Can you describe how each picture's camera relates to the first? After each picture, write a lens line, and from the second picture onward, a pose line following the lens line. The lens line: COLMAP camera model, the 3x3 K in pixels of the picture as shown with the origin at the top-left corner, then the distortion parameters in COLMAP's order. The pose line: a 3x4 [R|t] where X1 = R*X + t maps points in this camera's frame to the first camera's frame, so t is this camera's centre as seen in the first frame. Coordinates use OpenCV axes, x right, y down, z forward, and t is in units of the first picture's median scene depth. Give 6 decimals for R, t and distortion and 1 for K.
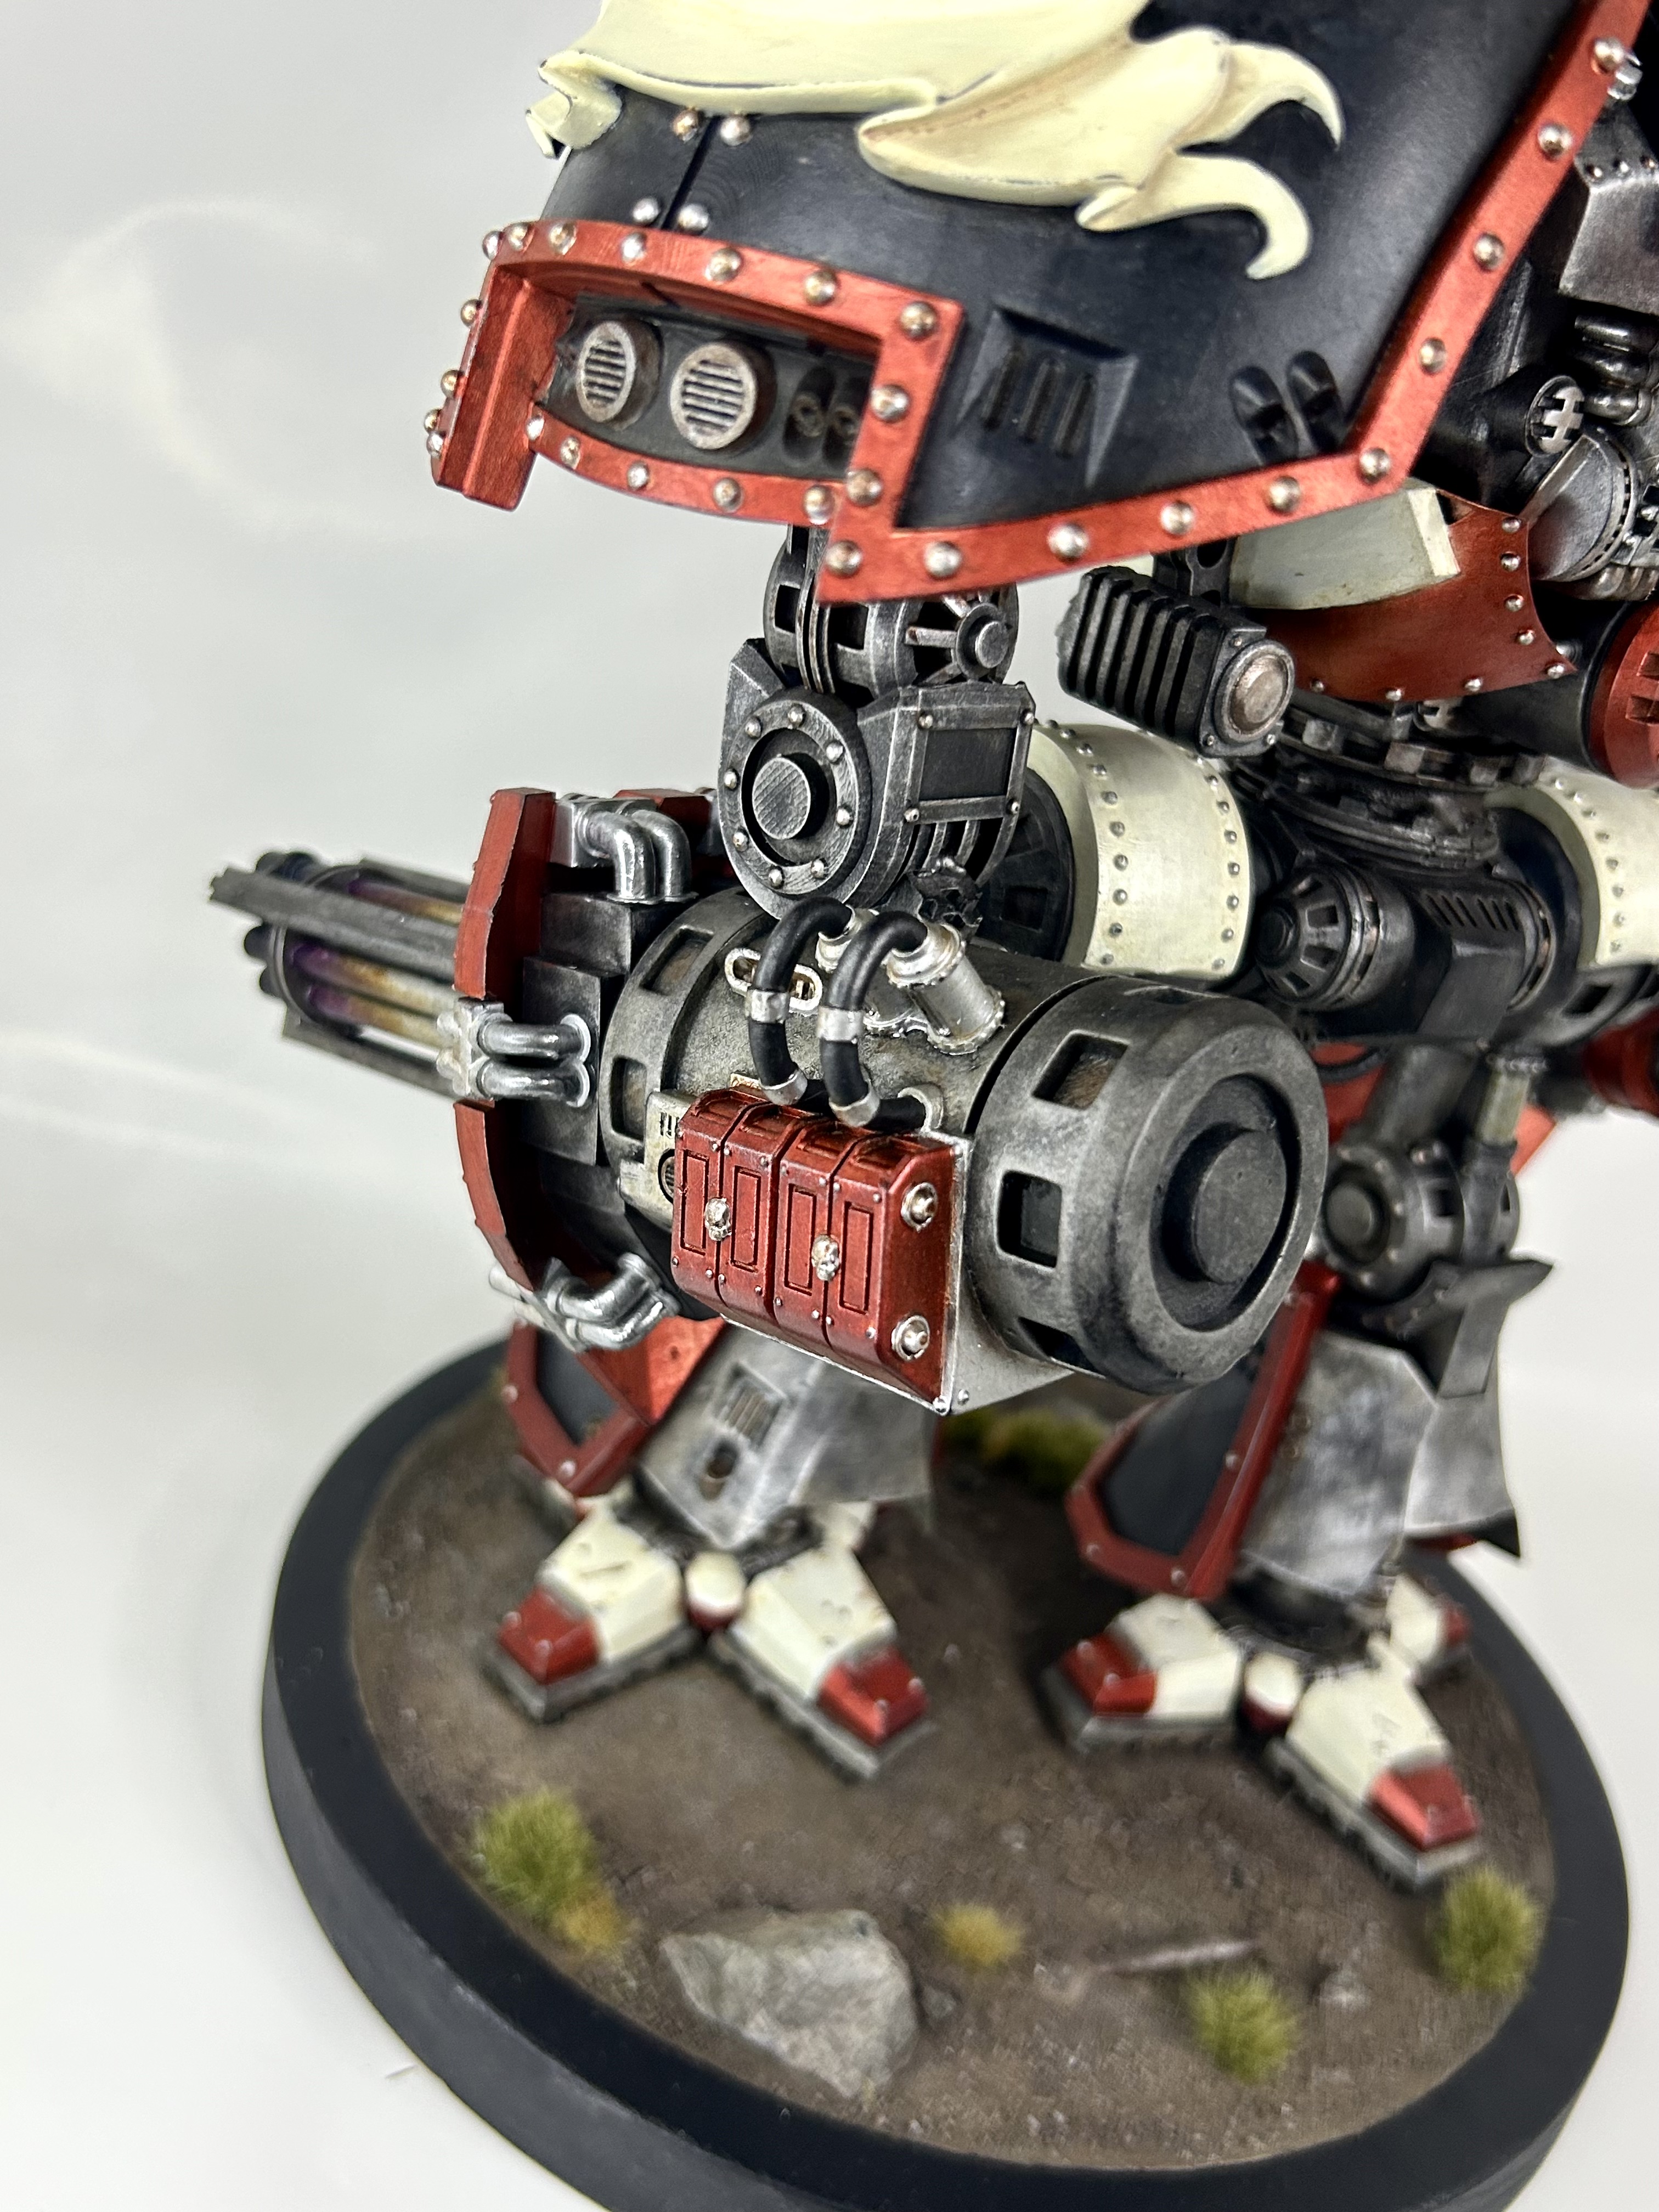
lens RADIAL K [[2251.7, 0, 829.5], [0, 2251.7, 1106.0], [0, 0, 1]] dist [0.069025, -0.214272]
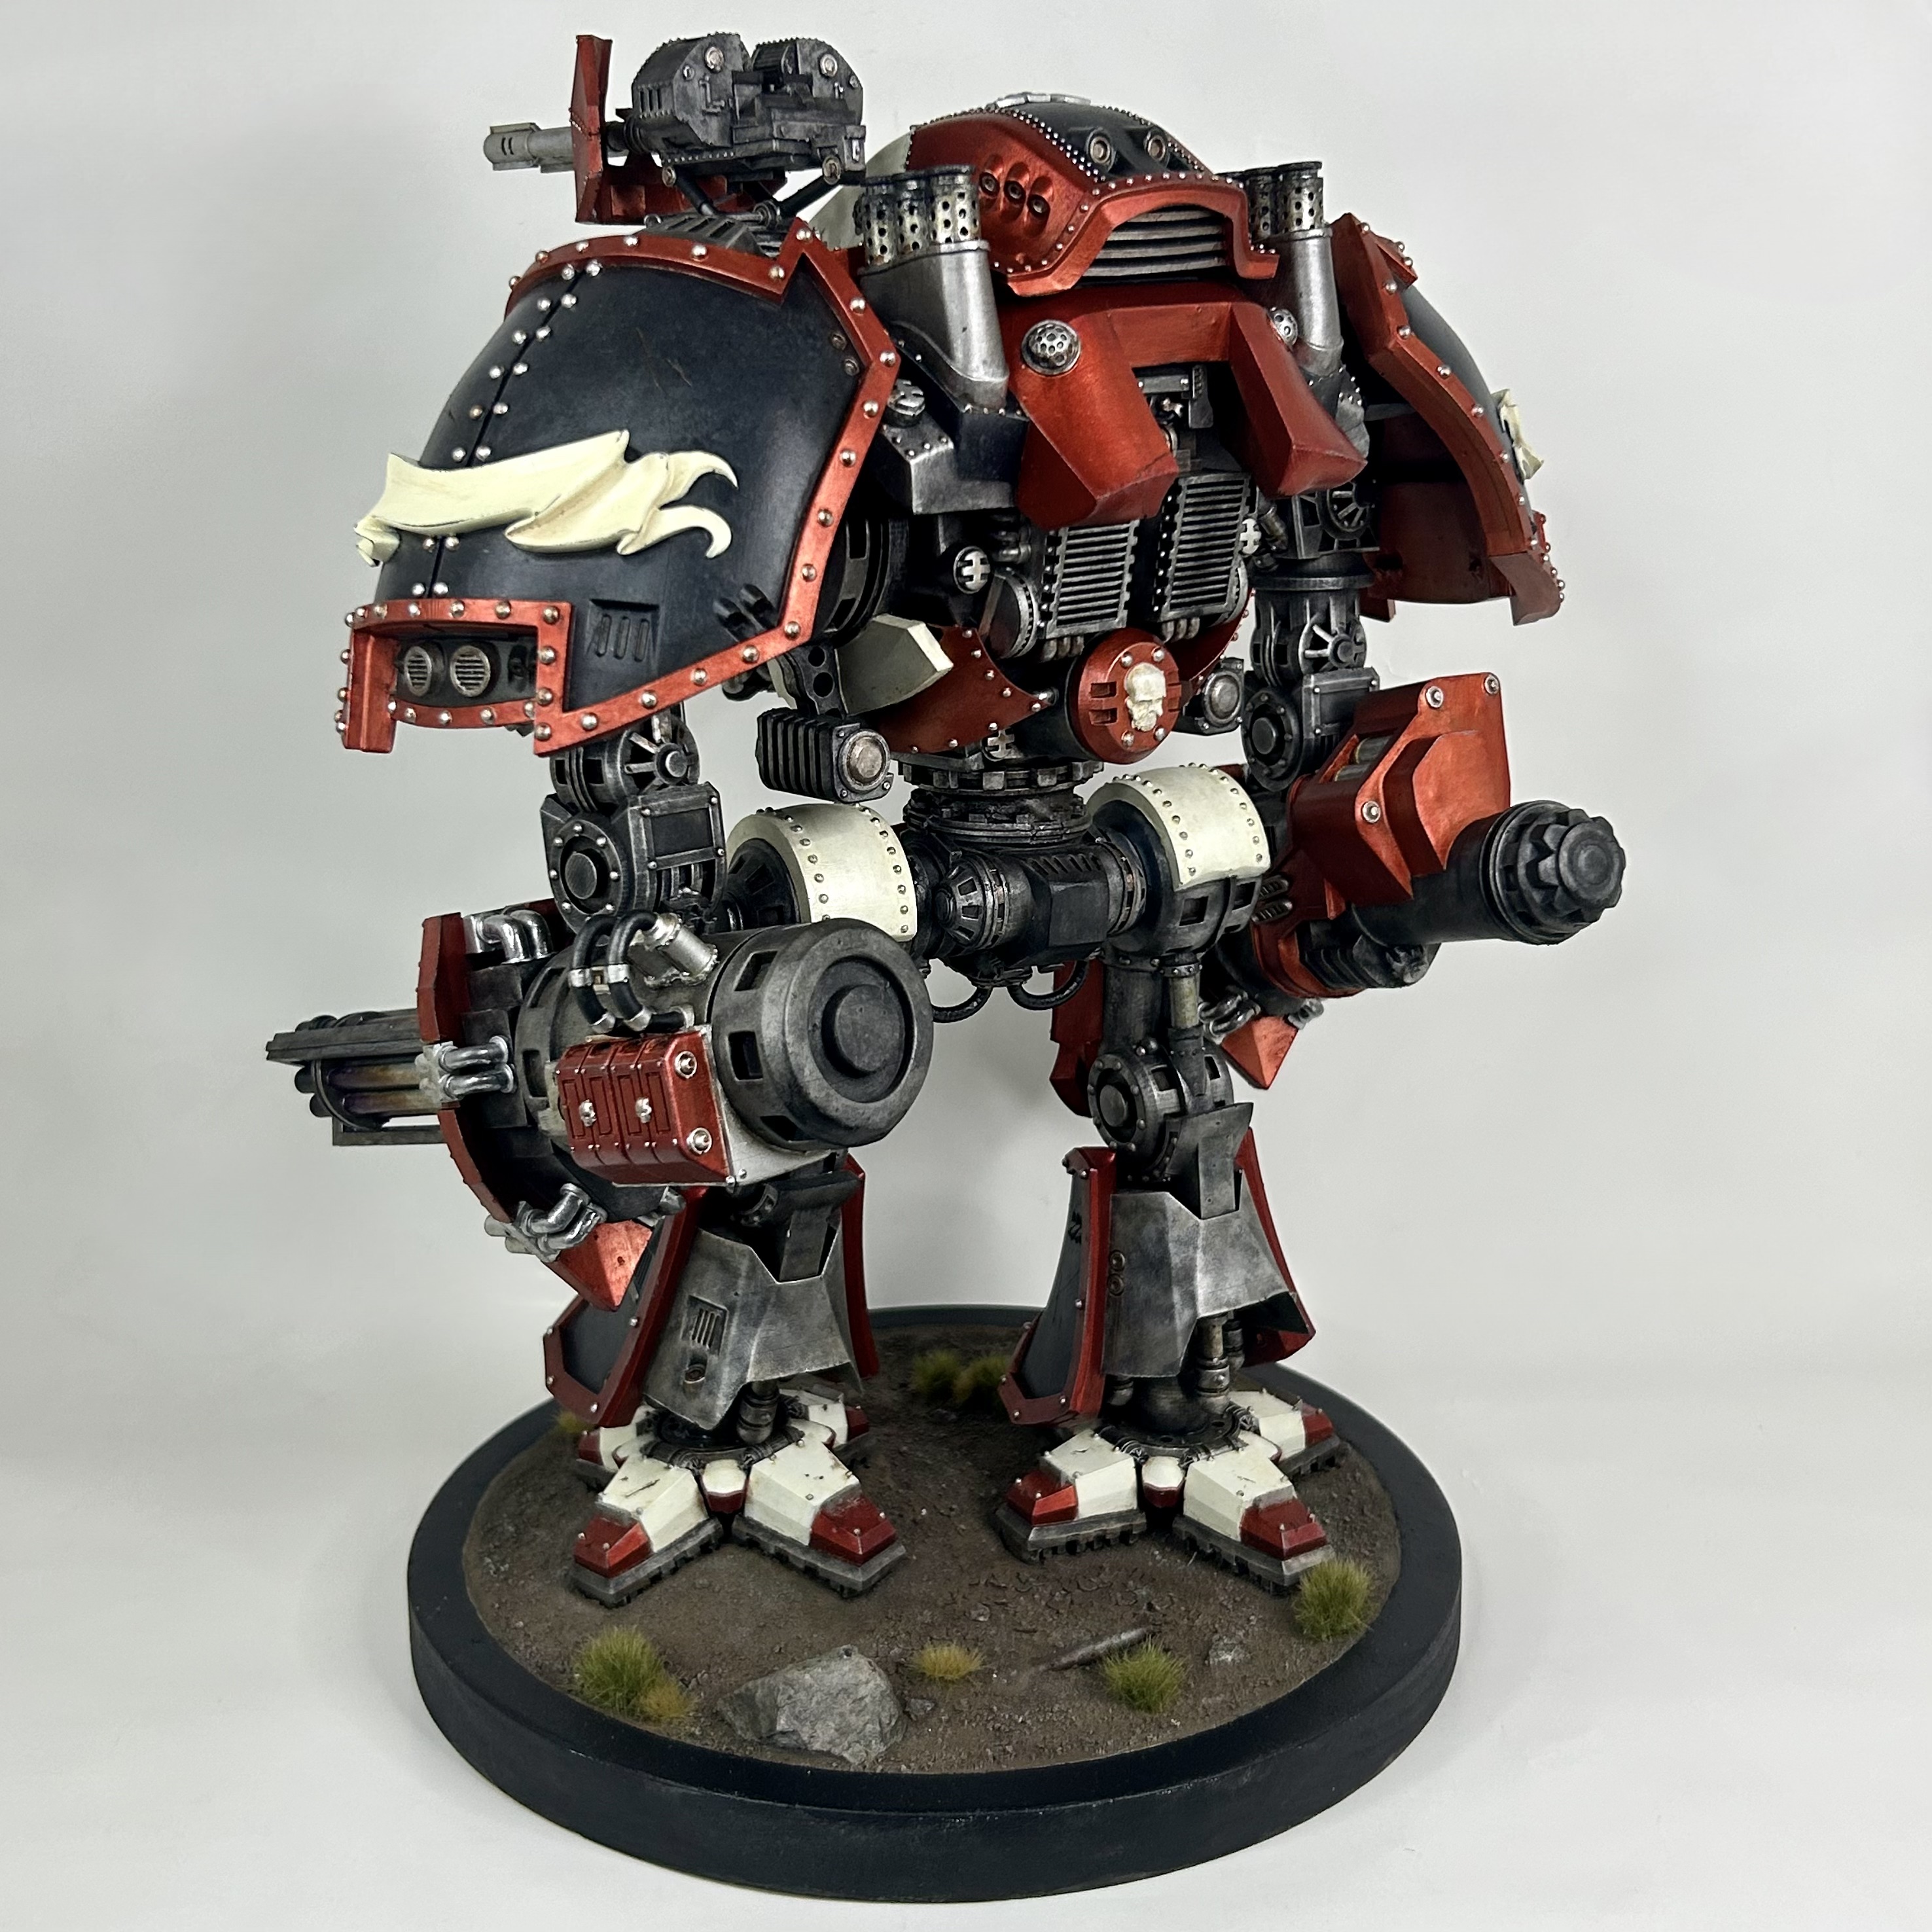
lens RADIAL K [[2508.4, 0, 977.0], [0, 2508.4, 872.0], [0, 0, 1]] dist [0.190178, -0.675383]
pose [[0.972274, -0.232101, 0.028514, 0.221145], [0.233173, 0.952993, -0.193480, 0.307259], [0.017733, 0.194764, 0.980690, -0.896762]]
